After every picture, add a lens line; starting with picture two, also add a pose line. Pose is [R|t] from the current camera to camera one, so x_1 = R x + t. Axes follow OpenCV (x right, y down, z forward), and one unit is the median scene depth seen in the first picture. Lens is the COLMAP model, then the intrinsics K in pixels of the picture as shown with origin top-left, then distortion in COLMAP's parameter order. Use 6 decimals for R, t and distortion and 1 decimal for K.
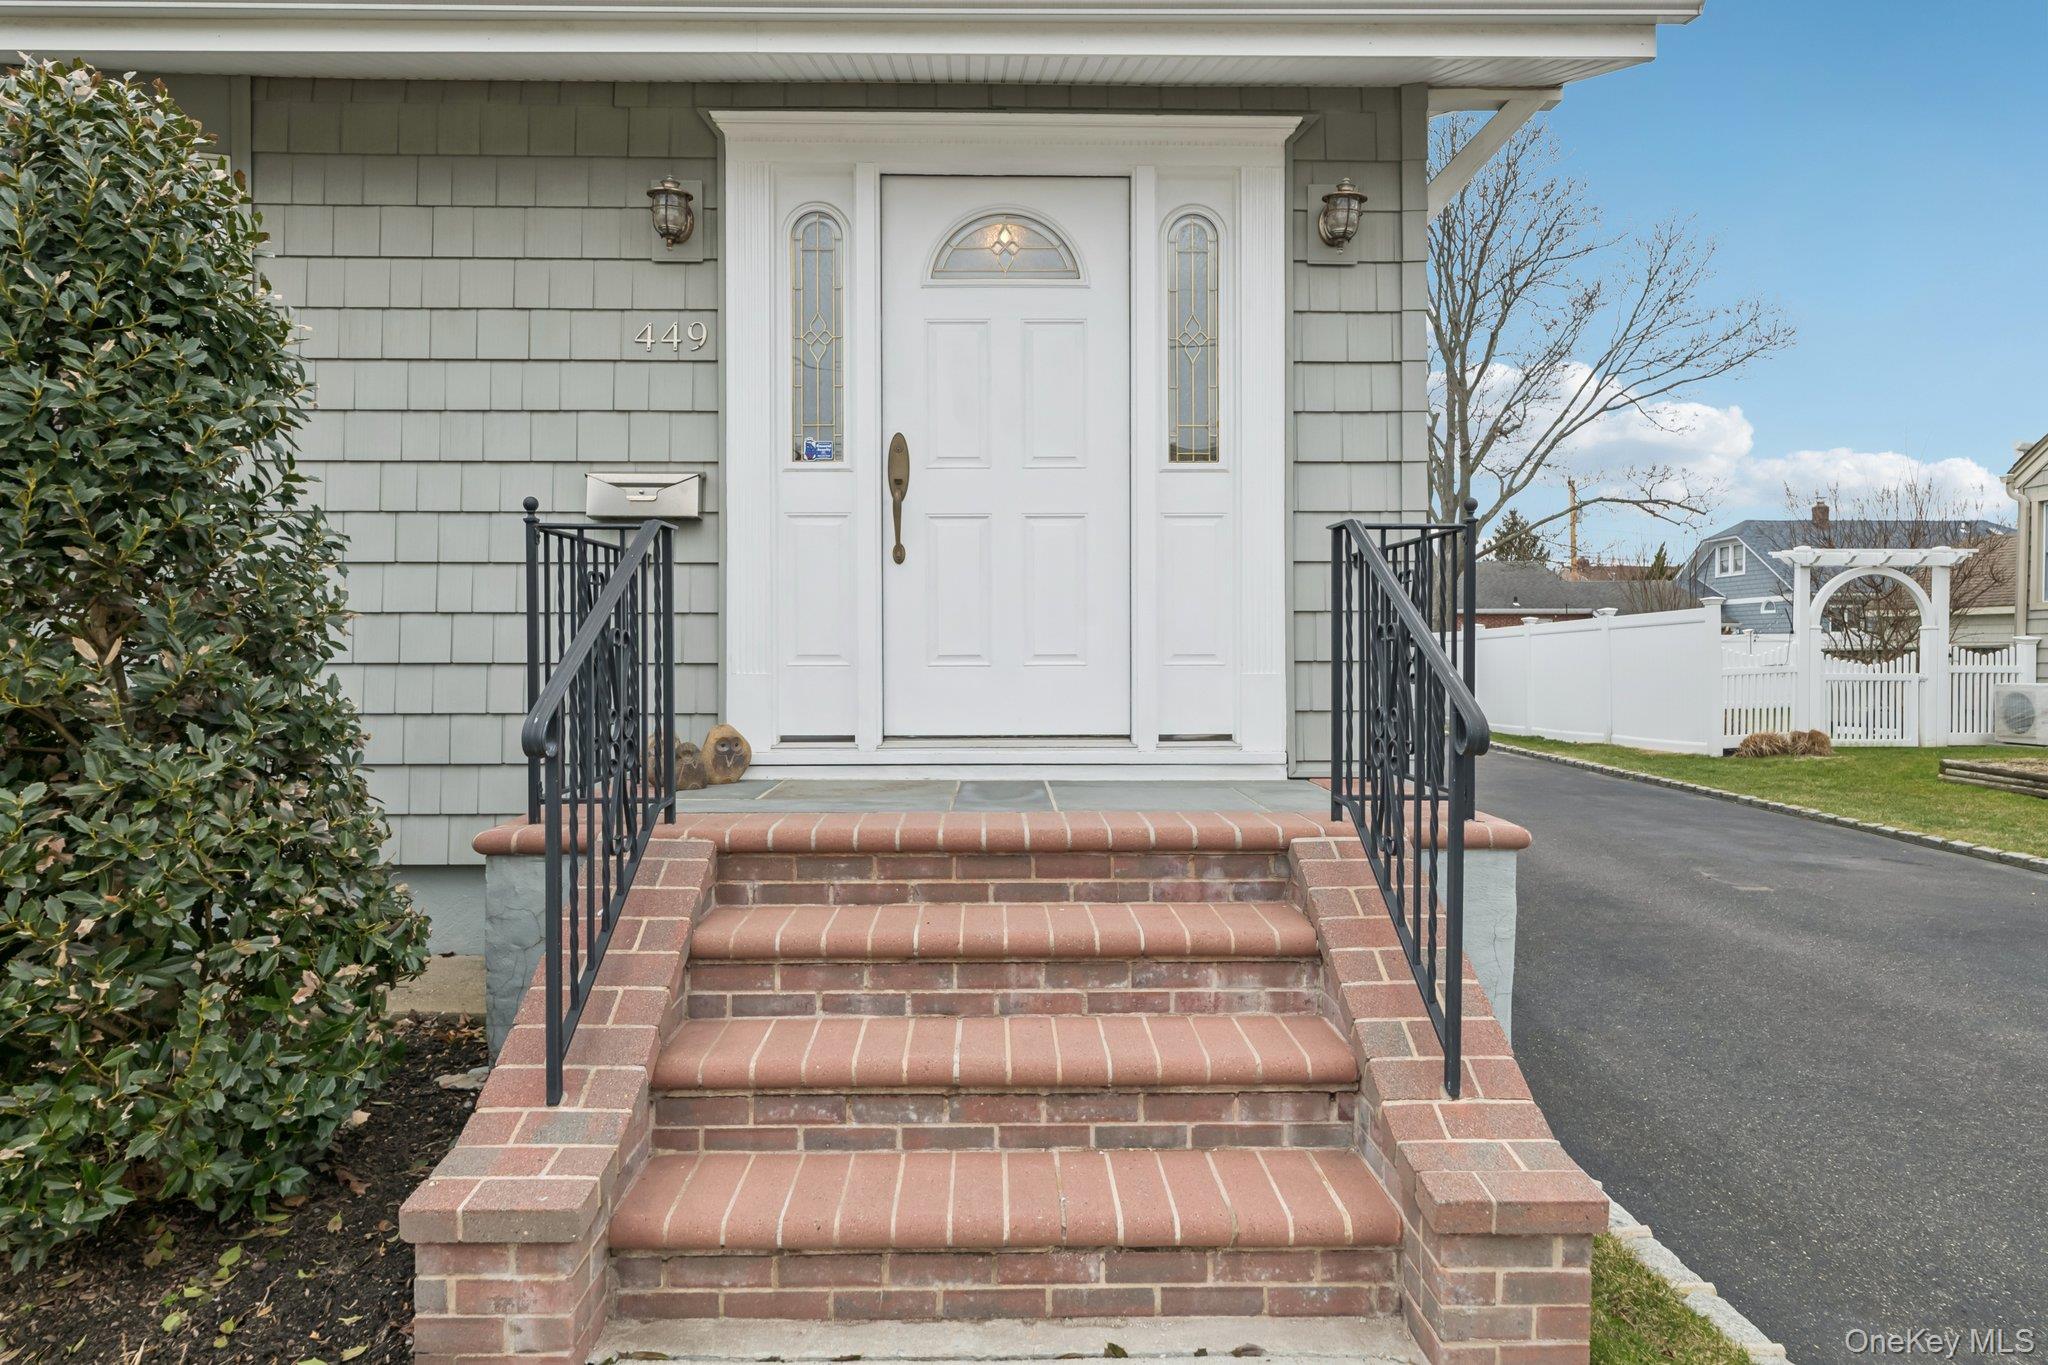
lens RADIAL K [[1196.4, 0, 1022.2], [0, 1196.4, 640.7], [0, 0, 1]] dist [-0.005385, -0.002247]
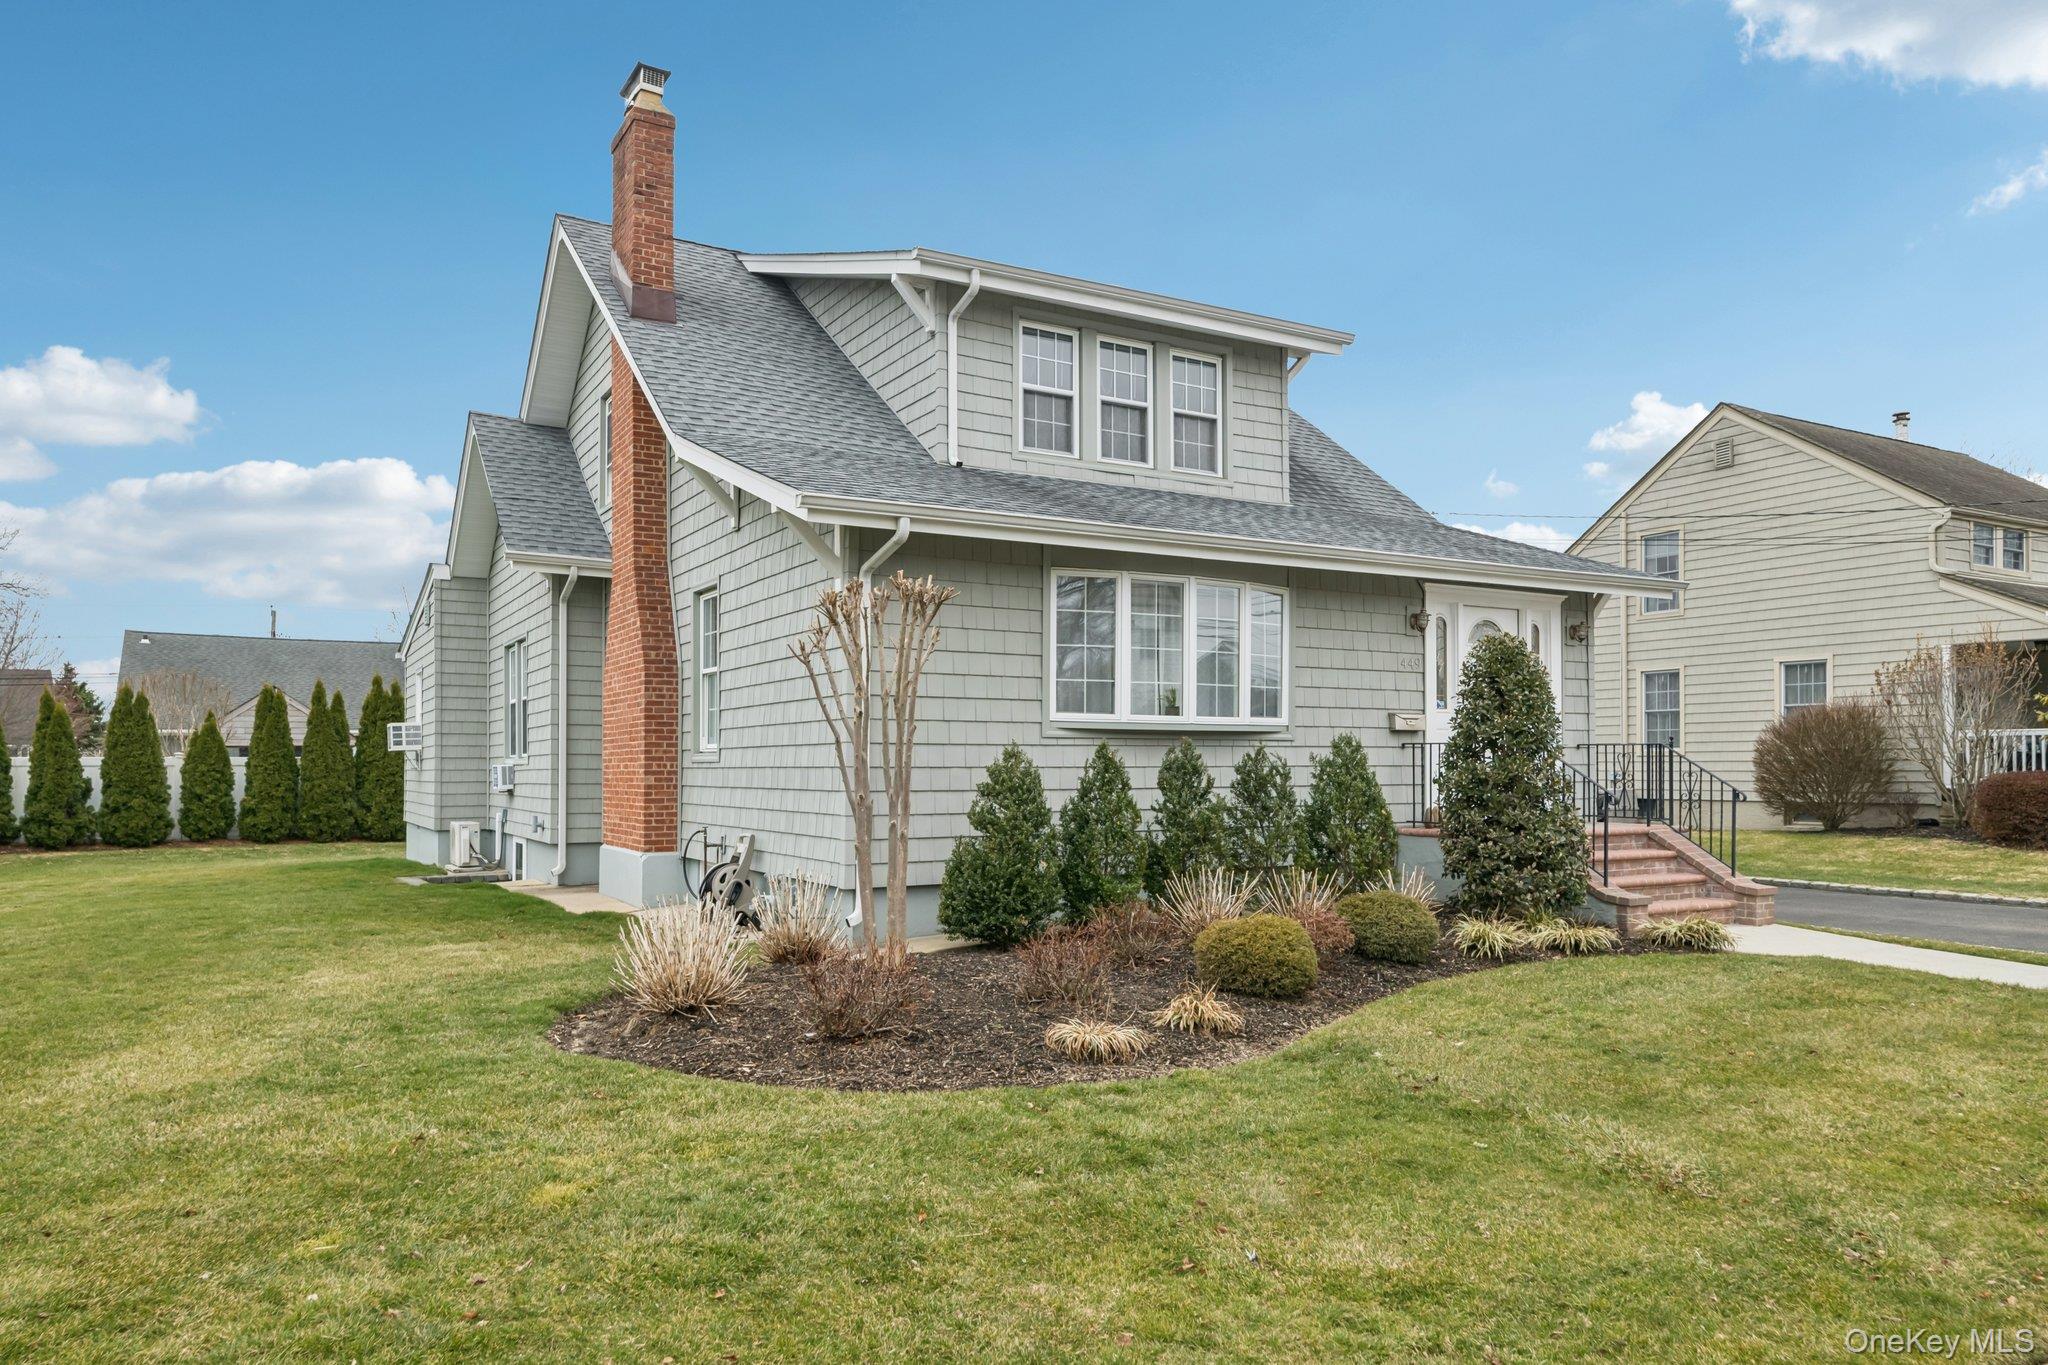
lens RADIAL K [[1334.9, 0, 1024.0], [0, 1334.9, 682.5], [0, 0, 1]] dist [0.002830, 0.000846]
pose [[0.873691, 0.026024, 0.485784, -2.525707], [-0.001345, 0.998694, -0.051082, -0.055410], [-0.486479, 0.043976, 0.872585, -1.203251]]
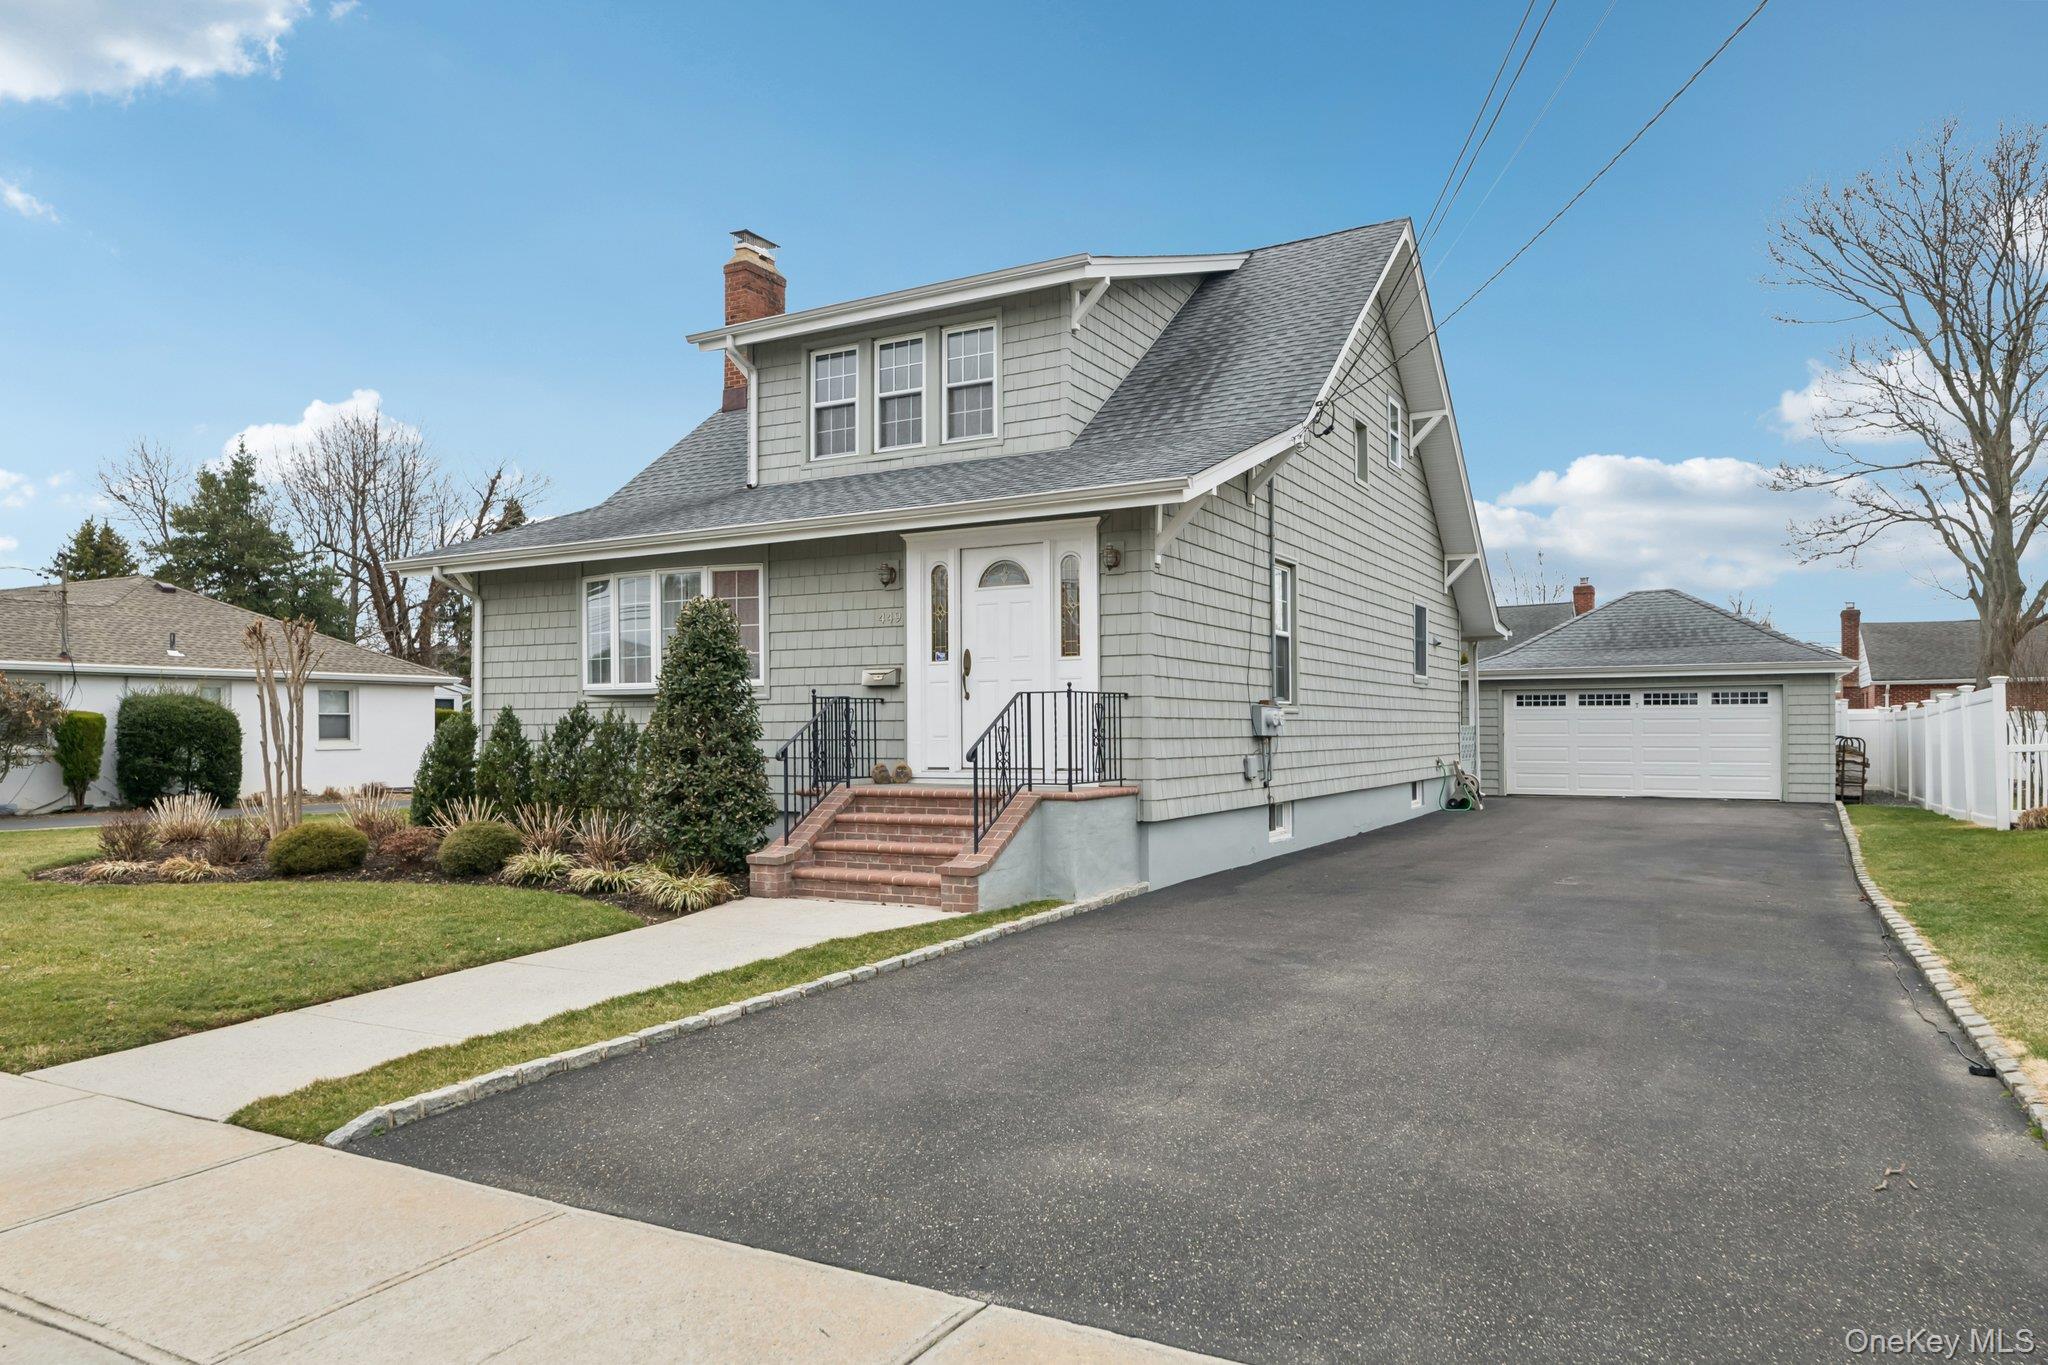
lens RADIAL K [[1334.9, 0, 1024.0], [0, 1334.9, 682.5], [0, 0, 1]] dist [0.002830, 0.000846]
pose [[0.866641, -0.023123, -0.498397, 1.462944], [0.009913, 0.999526, -0.029135, -0.018589], [0.498834, 0.020310, 0.866459, -1.446755]]
